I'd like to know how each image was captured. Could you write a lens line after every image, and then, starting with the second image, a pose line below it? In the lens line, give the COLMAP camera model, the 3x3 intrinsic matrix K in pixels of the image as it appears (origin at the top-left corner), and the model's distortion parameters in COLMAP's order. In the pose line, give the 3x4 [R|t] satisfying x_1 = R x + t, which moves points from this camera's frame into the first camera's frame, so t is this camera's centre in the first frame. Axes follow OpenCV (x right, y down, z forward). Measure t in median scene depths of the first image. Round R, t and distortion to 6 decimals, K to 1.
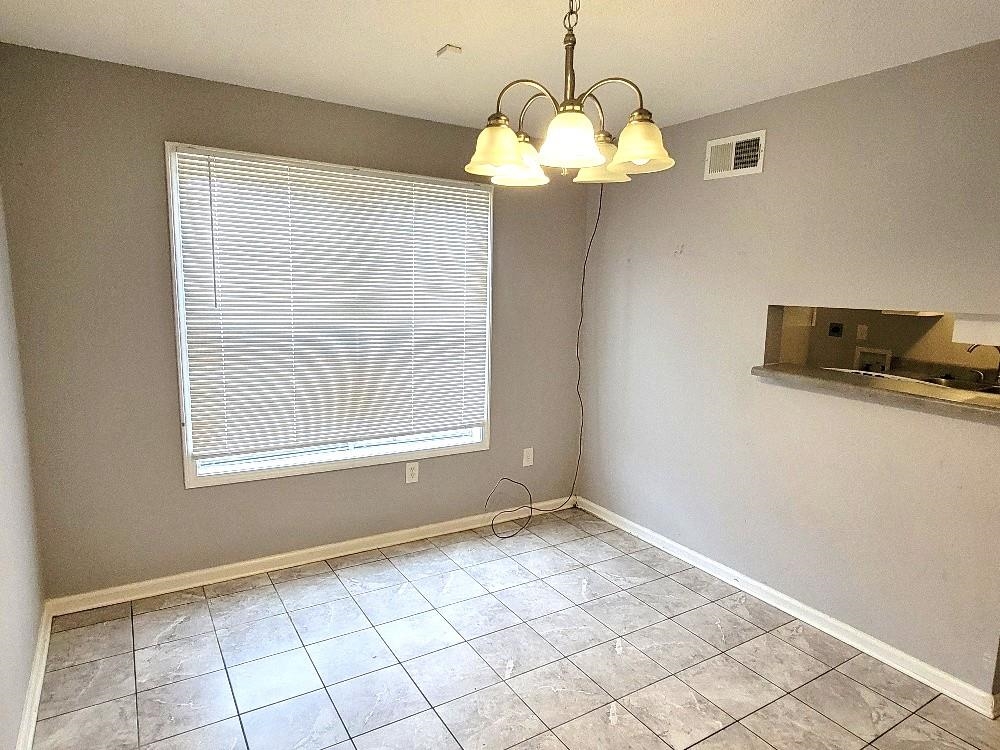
lens RADIAL K [[617.9, 0, 505.2], [0, 617.9, 371.8], [0, 0, 1]] dist [-0.000096, -0.000585]
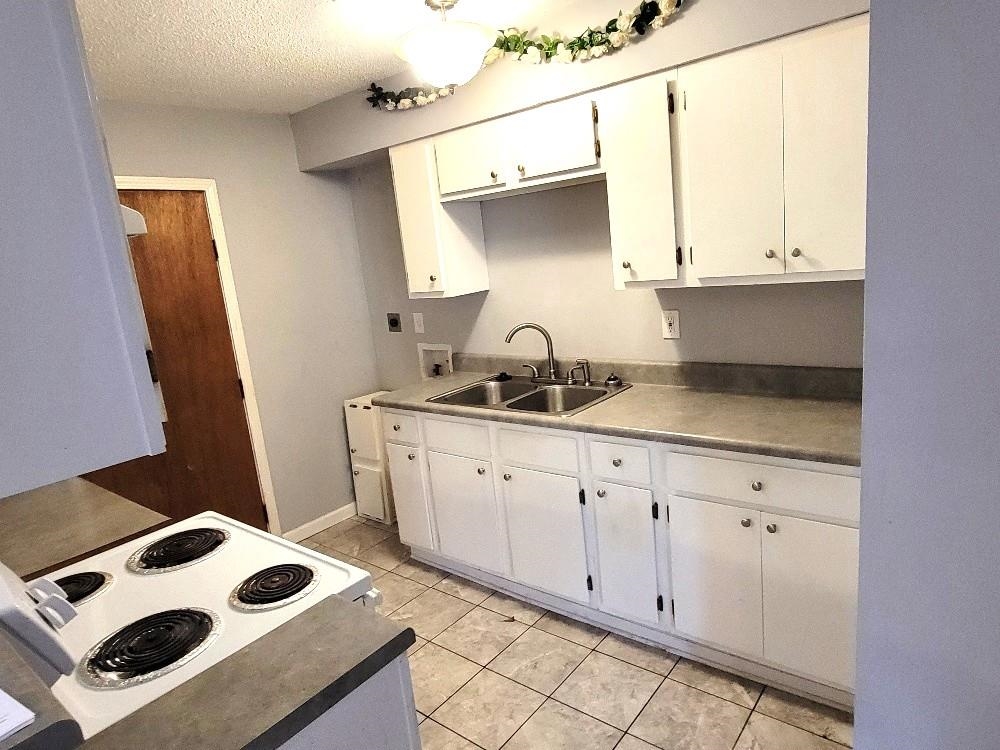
lens RADIAL K [[617.9, 0, 500.9], [0, 617.9, 372.2], [0, 0, 1]] dist [-0.000096, -0.000585]
pose [[0.940798, -0.170748, 0.292821, 0.757466], [0.161803, 0.985306, 0.054690, -0.053506], [-0.297857, -0.004073, 0.954602, 0.485692]]
